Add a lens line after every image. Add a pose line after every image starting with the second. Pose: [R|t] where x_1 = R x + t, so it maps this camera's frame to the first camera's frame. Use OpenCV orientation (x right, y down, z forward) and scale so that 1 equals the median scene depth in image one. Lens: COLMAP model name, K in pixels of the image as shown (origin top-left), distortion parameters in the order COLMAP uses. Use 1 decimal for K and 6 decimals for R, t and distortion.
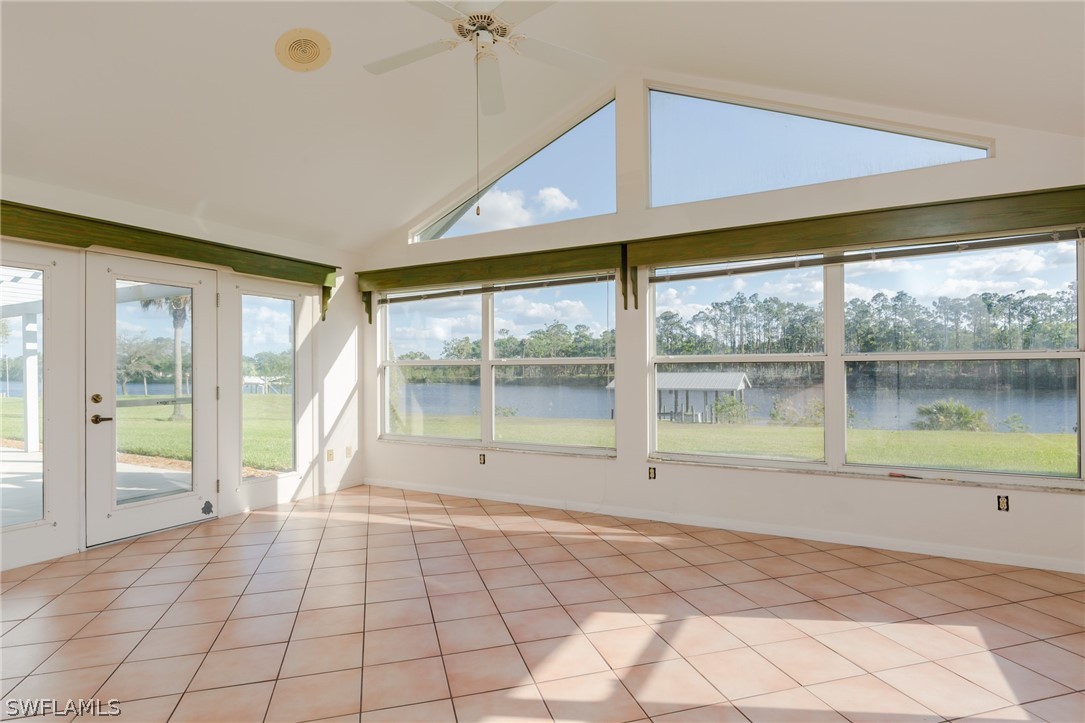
lens RADIAL K [[568.6, 0, 542.5], [0, 568.6, 361.5], [0, 0, 1]] dist [-0.001784, -0.000401]
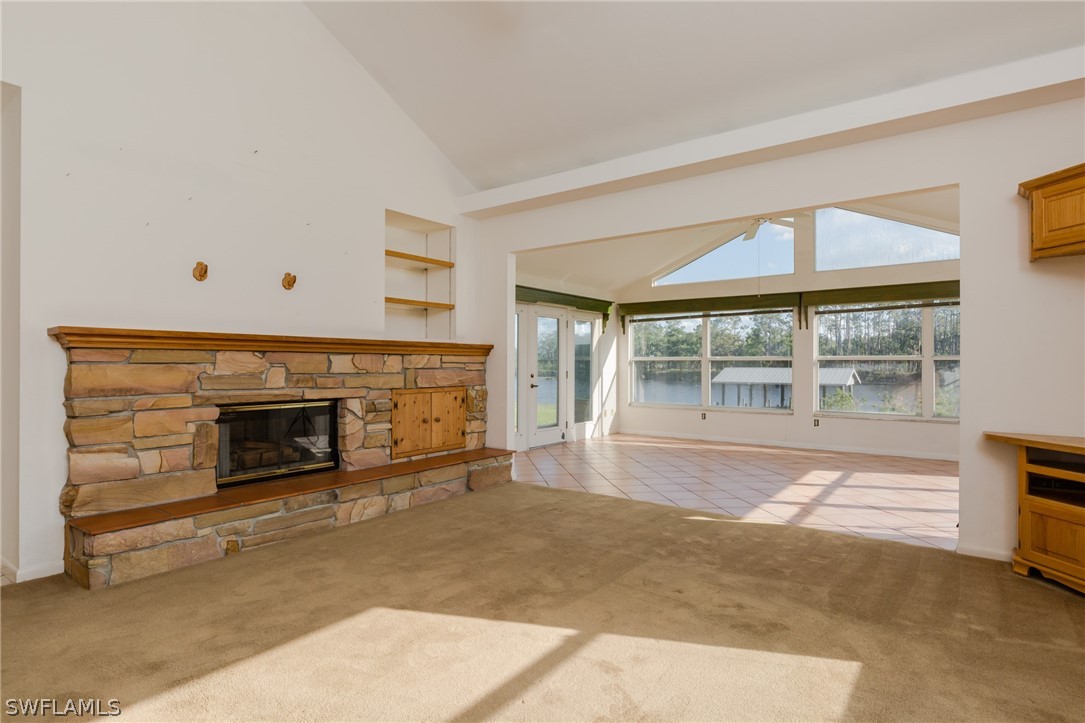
lens RADIAL K [[568.6, 0, 542.5], [0, 568.6, 361.5], [0, 0, 1]] dist [-0.001784, -0.000401]
pose [[0.988021, 0.007263, -0.154150, -0.295158], [-0.005552, 0.999918, 0.011525, -0.007249], [0.154221, -0.010531, 0.987980, -0.684403]]
